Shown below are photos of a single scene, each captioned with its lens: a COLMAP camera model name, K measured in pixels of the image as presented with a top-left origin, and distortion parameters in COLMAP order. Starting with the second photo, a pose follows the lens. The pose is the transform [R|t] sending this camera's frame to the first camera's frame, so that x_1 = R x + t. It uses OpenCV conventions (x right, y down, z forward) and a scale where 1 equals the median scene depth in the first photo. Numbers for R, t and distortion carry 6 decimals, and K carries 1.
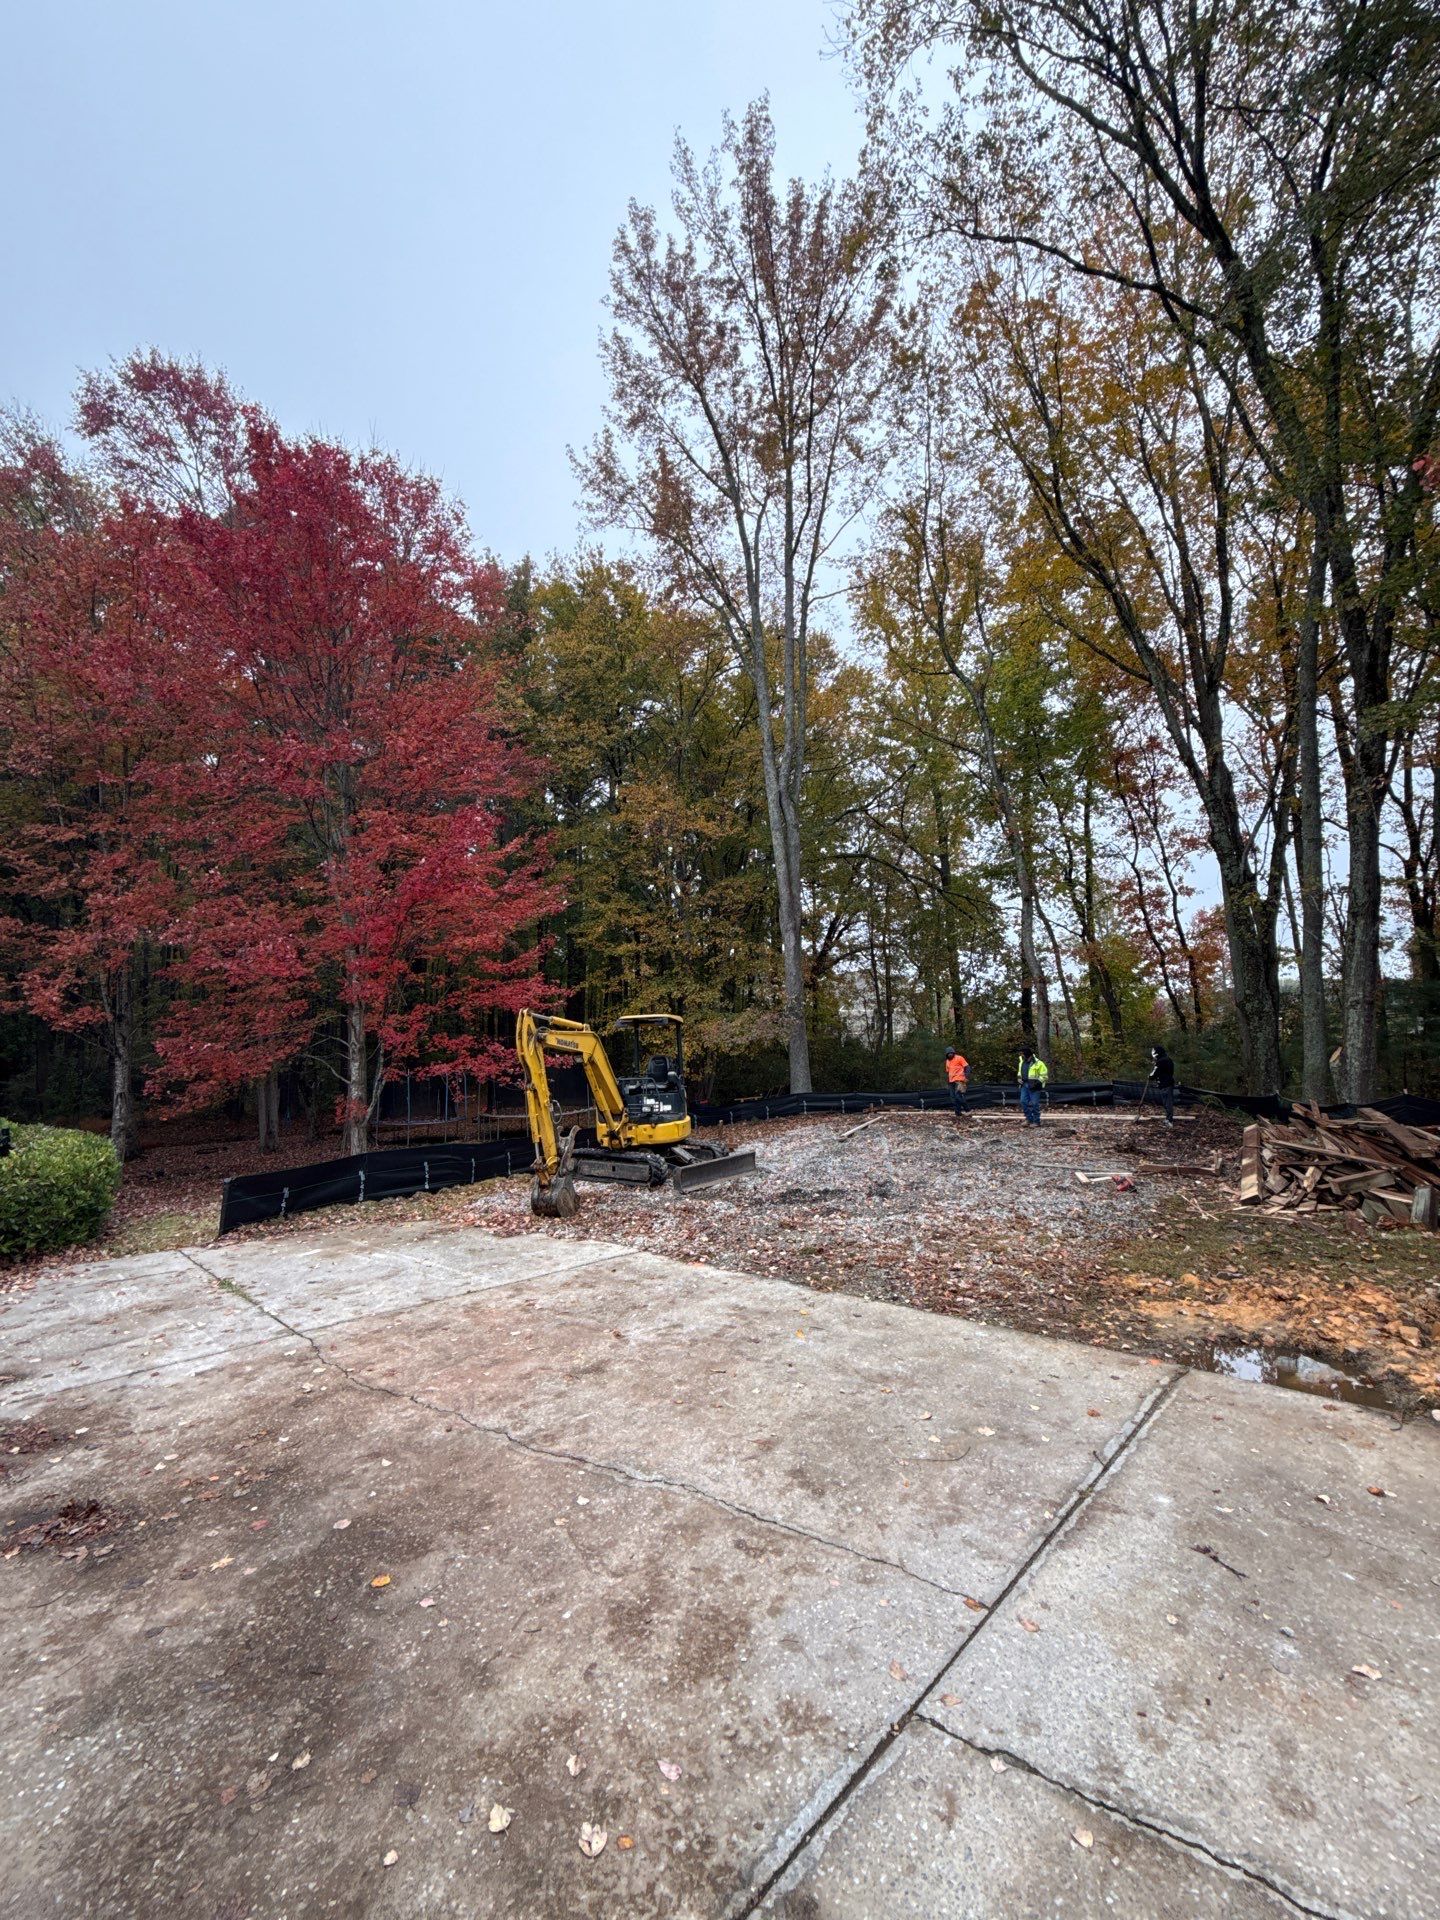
lens RADIAL K [[761.6, 0, 721.2], [0, 761.6, 958.7], [0, 0, 1]] dist [-0.003591, 0.000338]
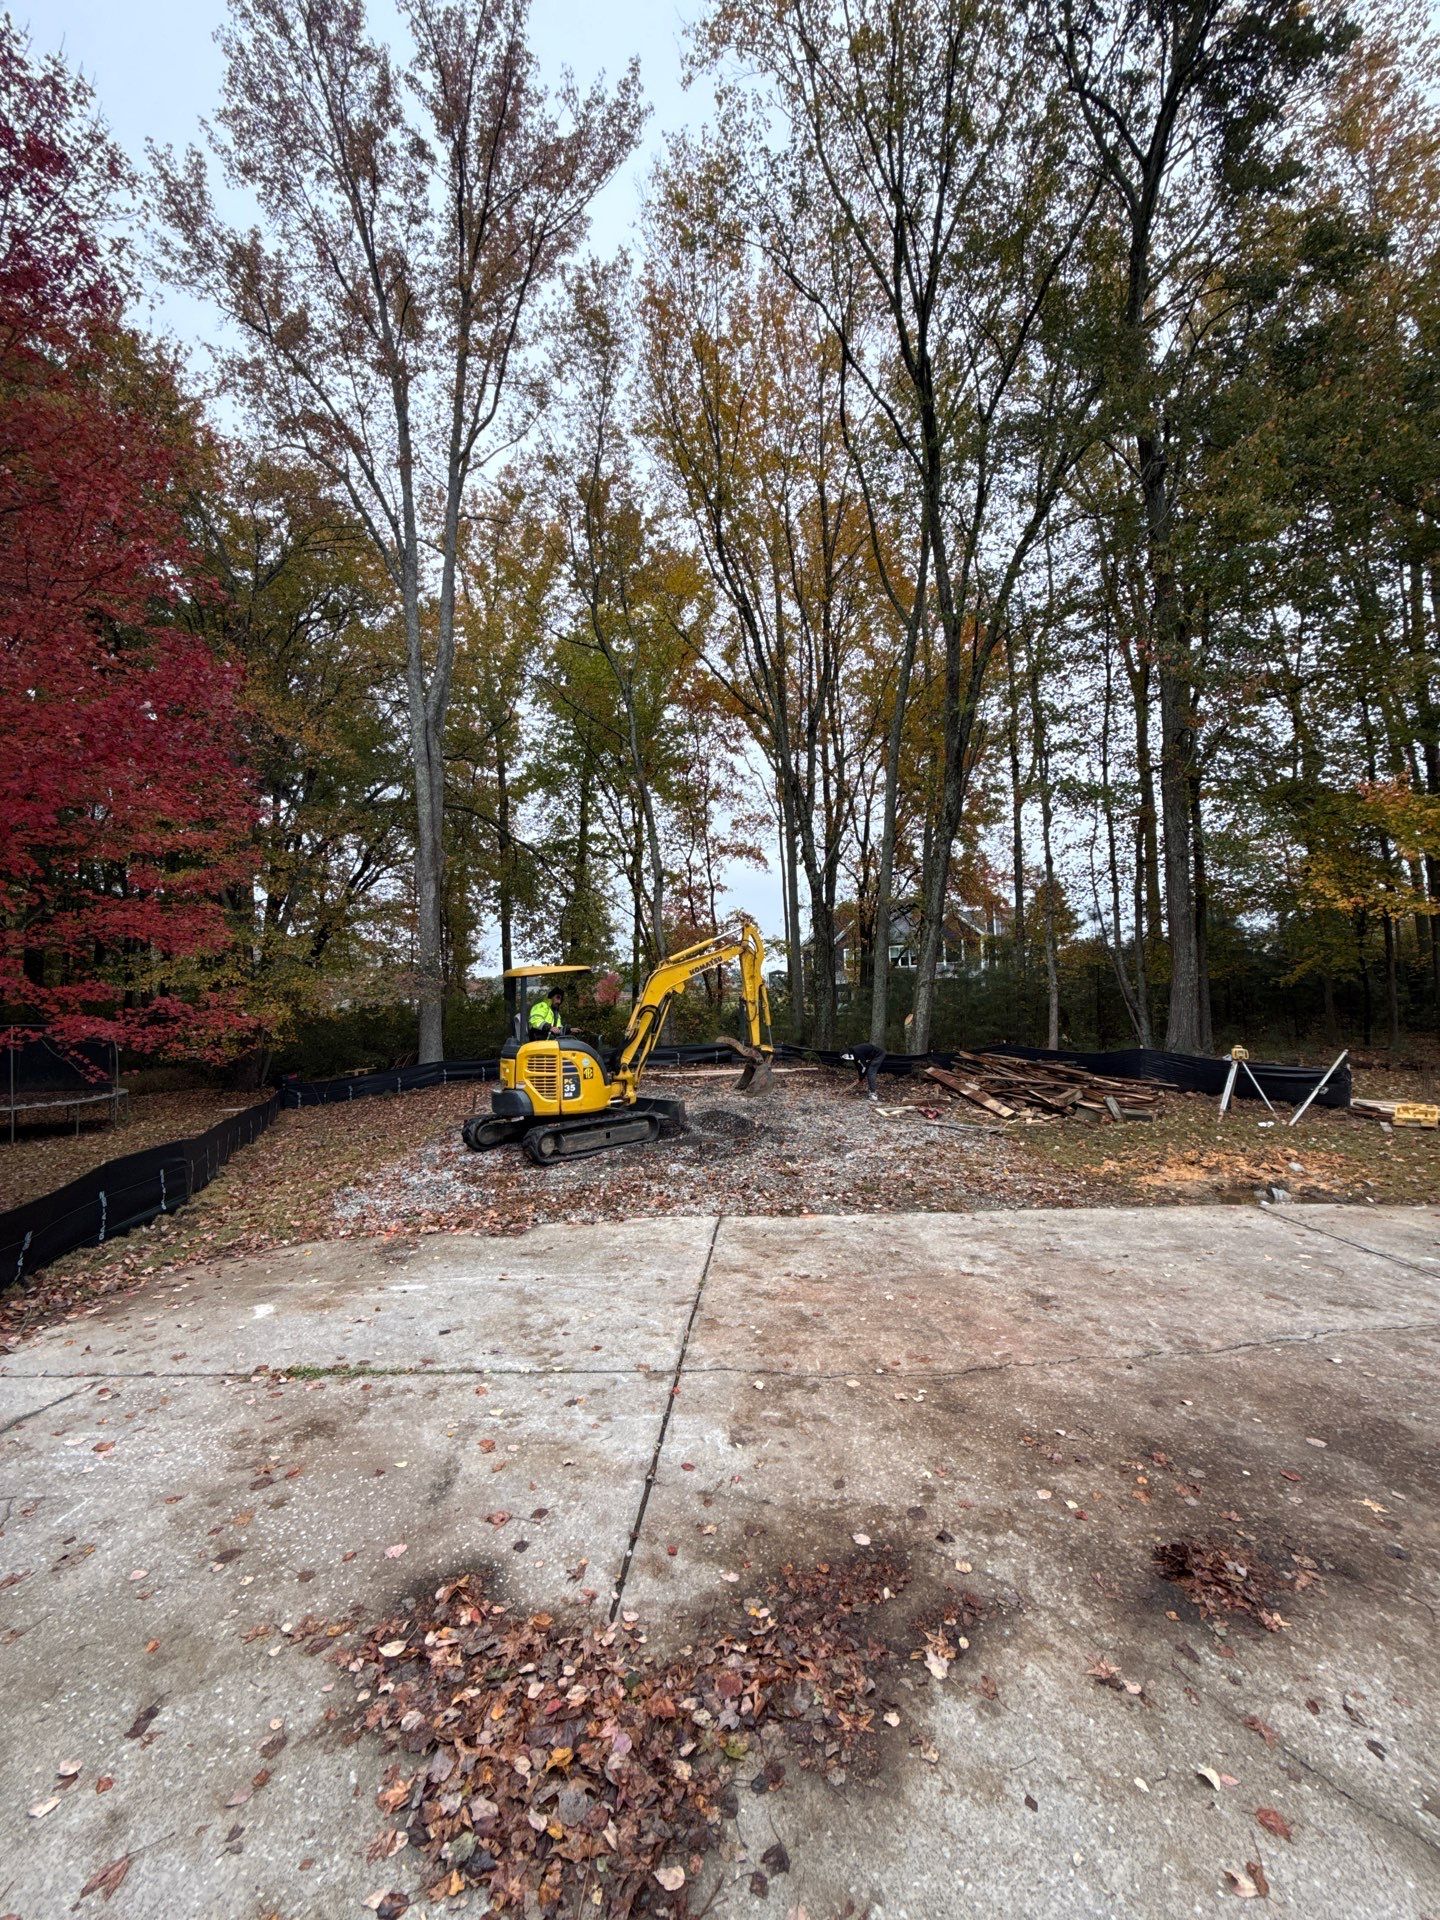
lens RADIAL K [[761.6, 0, 721.1], [0, 761.6, 964.1], [0, 0, 1]] dist [-0.003591, 0.000338]
pose [[0.760522, 0.053379, 0.647114, -1.222432], [-0.081445, 0.996586, 0.013513, 0.112733], [-0.644184, -0.062982, 0.762273, 0.536900]]
